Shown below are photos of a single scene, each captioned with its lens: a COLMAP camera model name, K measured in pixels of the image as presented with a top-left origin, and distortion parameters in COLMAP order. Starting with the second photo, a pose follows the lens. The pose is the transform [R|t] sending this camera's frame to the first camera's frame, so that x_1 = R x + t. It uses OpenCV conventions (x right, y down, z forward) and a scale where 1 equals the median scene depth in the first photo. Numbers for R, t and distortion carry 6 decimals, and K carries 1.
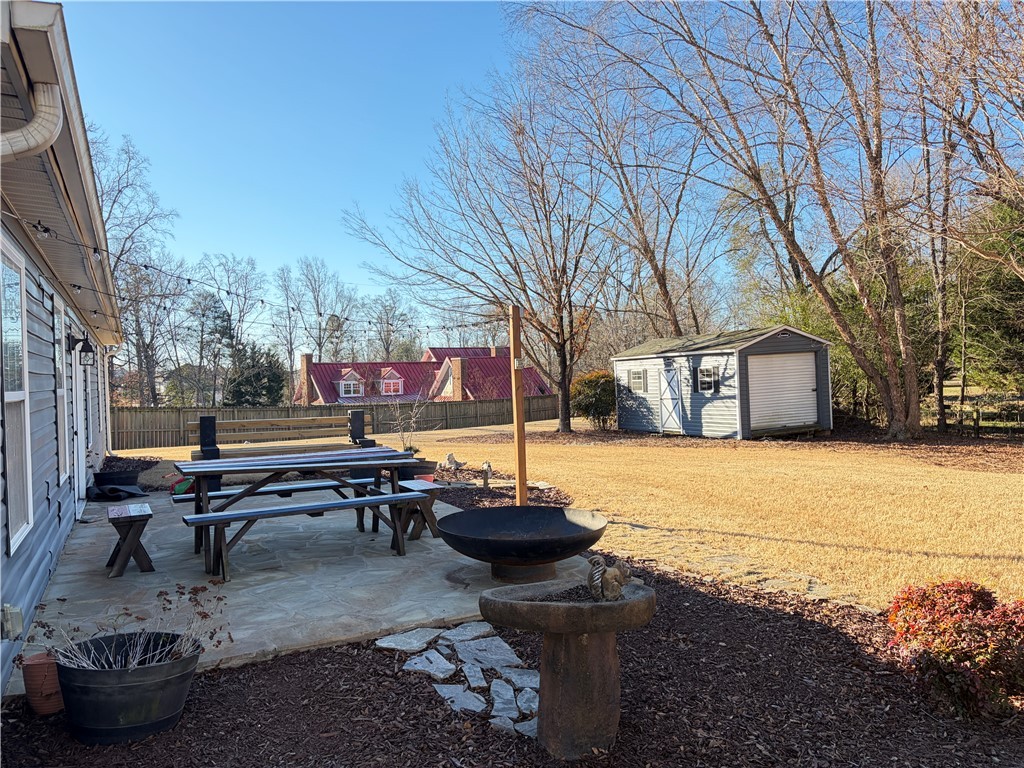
lens RADIAL K [[767.5, 0, 507.8], [0, 767.5, 386.9], [0, 0, 1]] dist [0.053025, -0.053555]
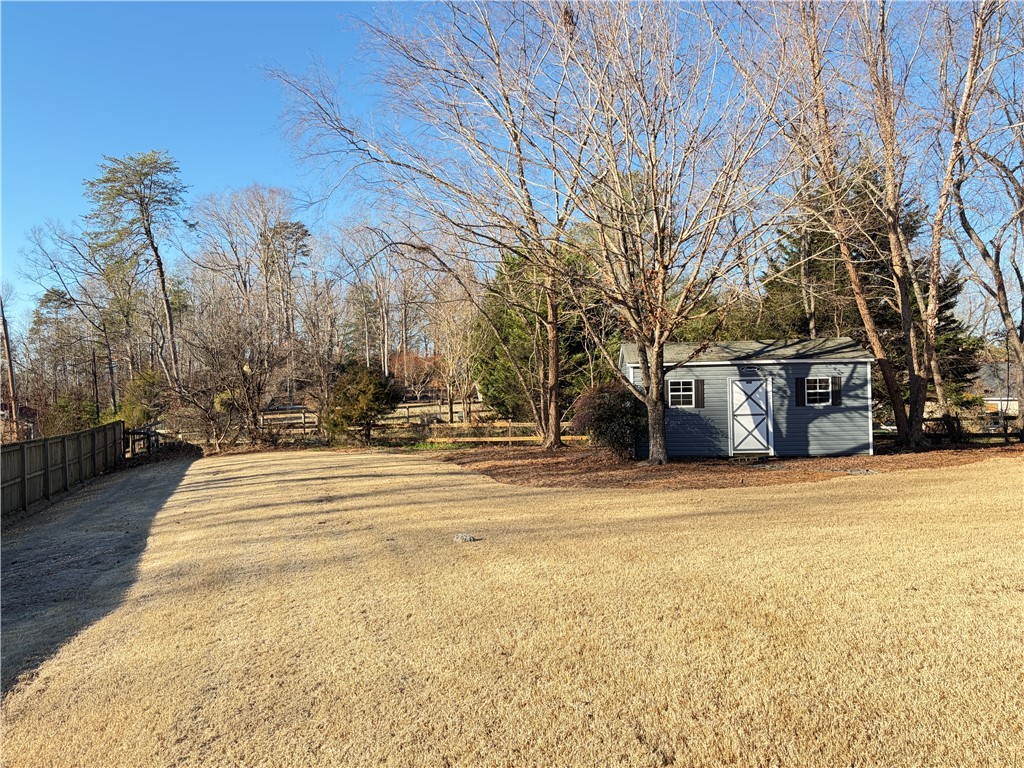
lens RADIAL K [[767.5, 0, 511.5], [0, 767.5, 389.0], [0, 0, 1]] dist [0.053025, -0.053555]
pose [[0.491078, 0.021980, 0.870838, -0.642400], [0.023752, 0.998972, -0.038608, 0.013807], [-0.870792, 0.039643, 0.490051, 0.814400]]
